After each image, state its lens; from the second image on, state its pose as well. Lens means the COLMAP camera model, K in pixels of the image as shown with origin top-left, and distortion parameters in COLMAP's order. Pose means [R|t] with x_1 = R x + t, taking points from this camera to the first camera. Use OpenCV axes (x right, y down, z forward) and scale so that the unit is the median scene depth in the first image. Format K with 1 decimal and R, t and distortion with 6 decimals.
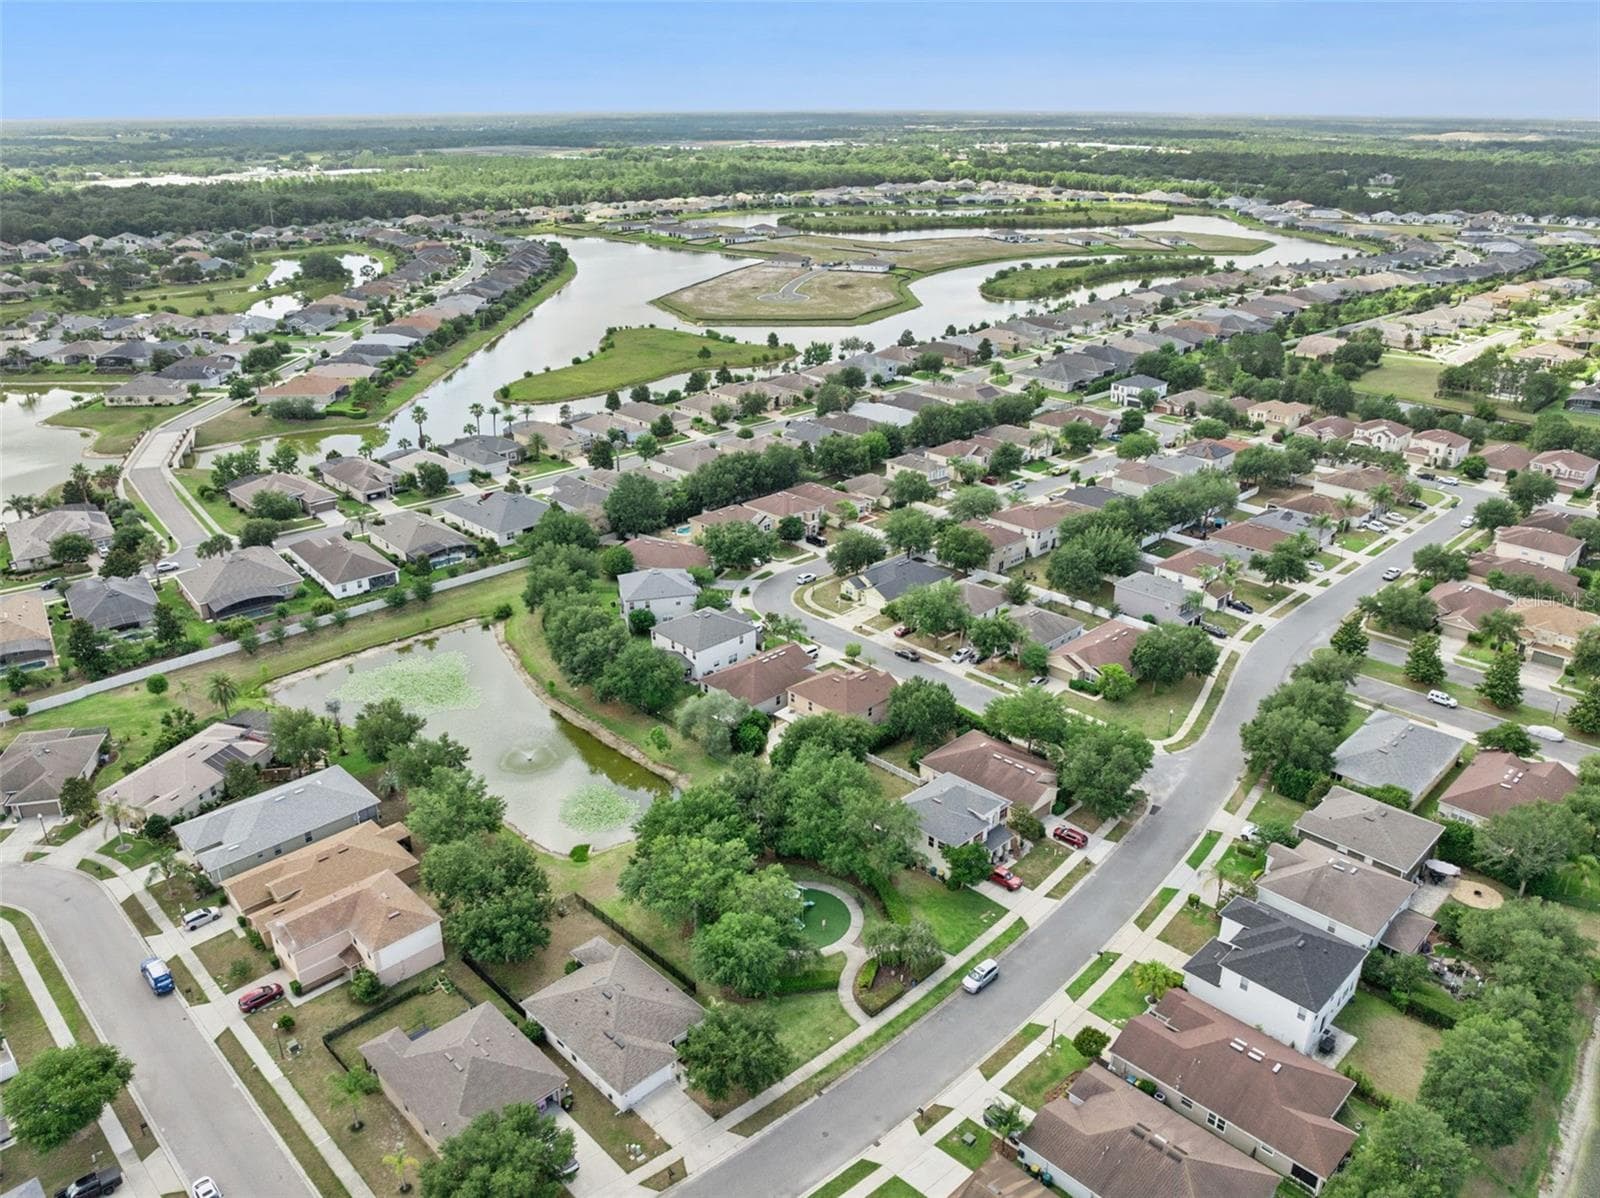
lens RADIAL K [[1169.7, 0, 800.0], [0, 1169.7, 599.0], [0, 0, 1]] dist [-0.040626, 0.004941]
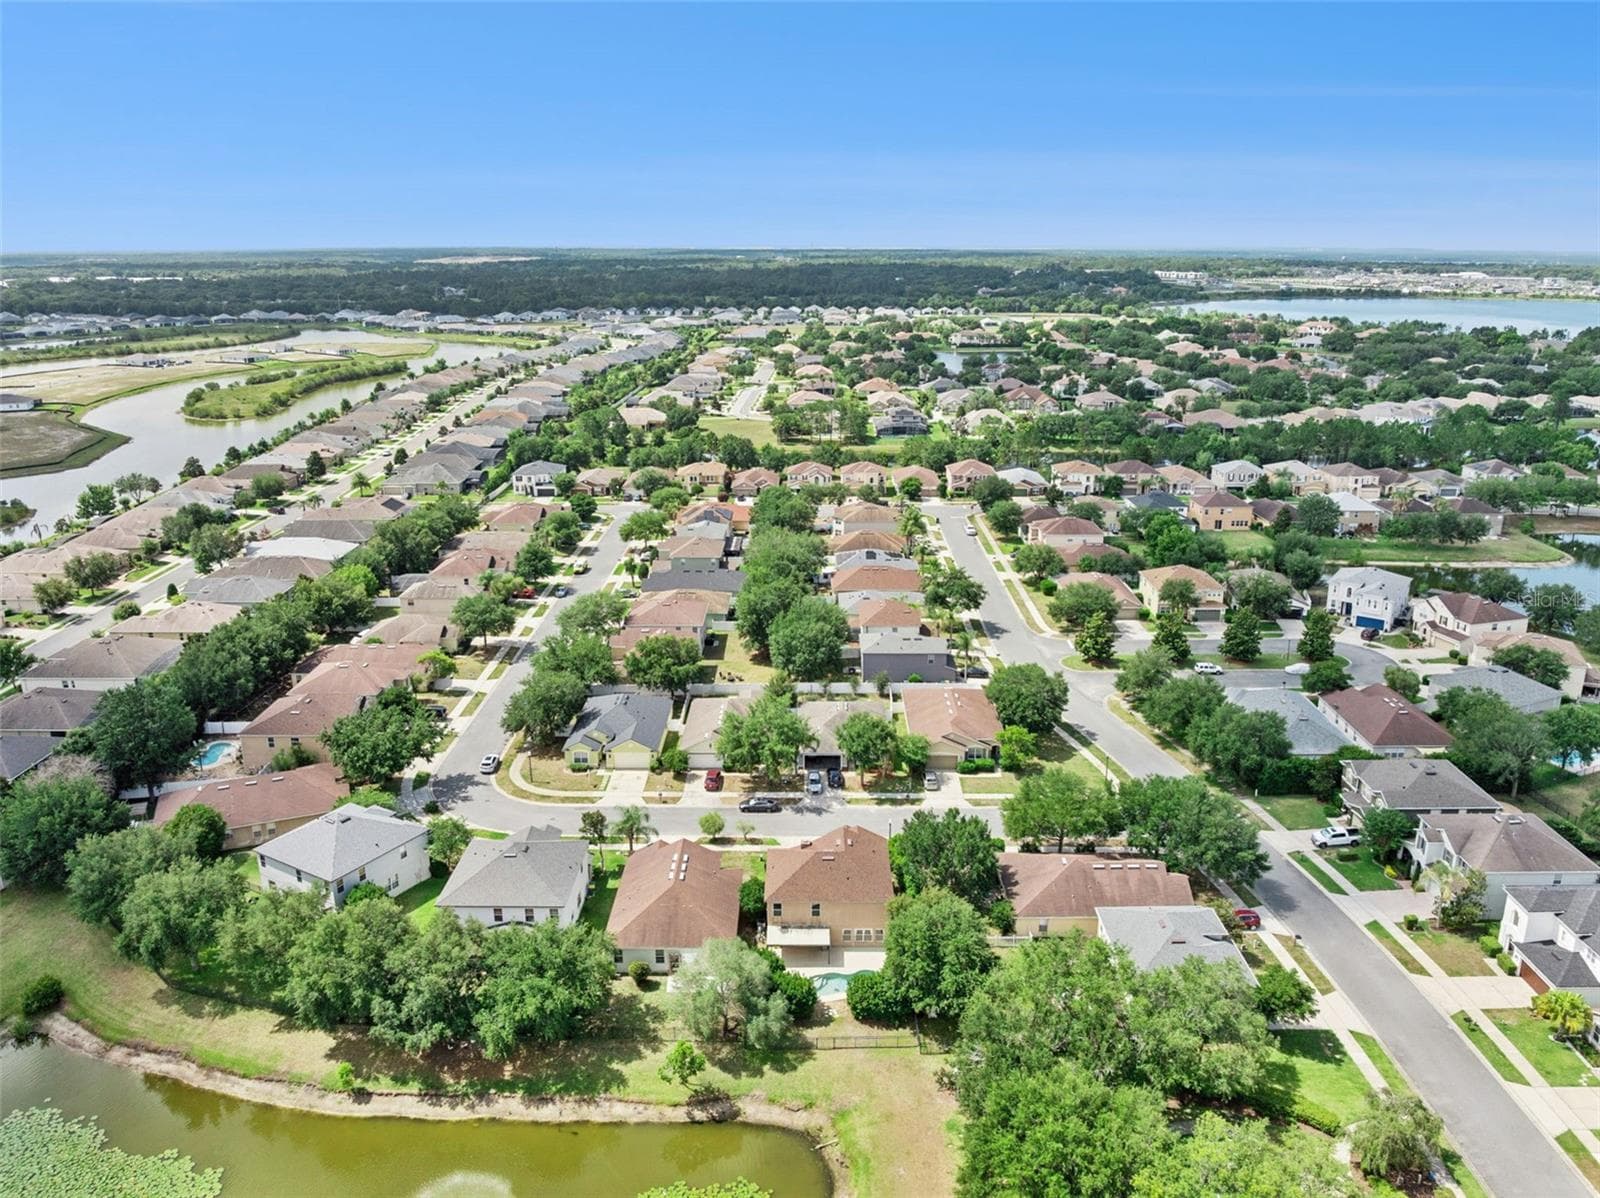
lens RADIAL K [[1169.7, 0, 800.0], [0, 1169.7, 599.0], [0, 0, 1]] dist [-0.040626, 0.004941]
pose [[0.699968, -0.206904, 0.683546, -0.200565], [0.279053, 0.960263, 0.004907, -0.040082], [-0.657400, 0.187311, 0.729891, 0.240785]]
